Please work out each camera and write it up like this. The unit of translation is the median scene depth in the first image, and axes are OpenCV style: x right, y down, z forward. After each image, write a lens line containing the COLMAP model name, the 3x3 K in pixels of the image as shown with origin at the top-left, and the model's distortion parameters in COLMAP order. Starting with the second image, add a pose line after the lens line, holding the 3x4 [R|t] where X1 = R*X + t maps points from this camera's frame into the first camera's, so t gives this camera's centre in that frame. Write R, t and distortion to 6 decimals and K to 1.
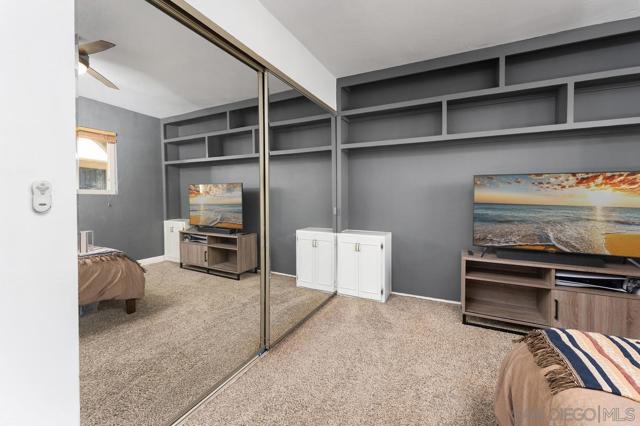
lens RADIAL K [[269.3, 0, 317.7], [0, 269.3, 197.6], [0, 0, 1]] dist [0.000499, -0.000015]
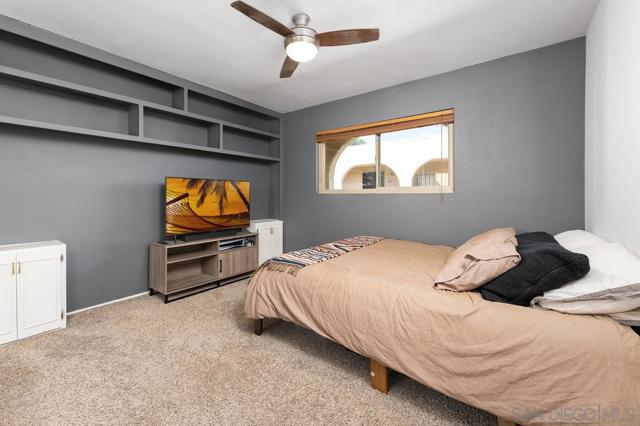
lens RADIAL K [[269.3, 0, 317.7], [0, 269.3, 197.6], [0, 0, 1]] dist [0.000499, -0.000015]
pose [[0.169642, -0.004308, 0.985496, -0.479047], [0.017606, 0.999844, 0.001340, 0.019205], [-0.985348, 0.017123, 0.169691, 0.141361]]
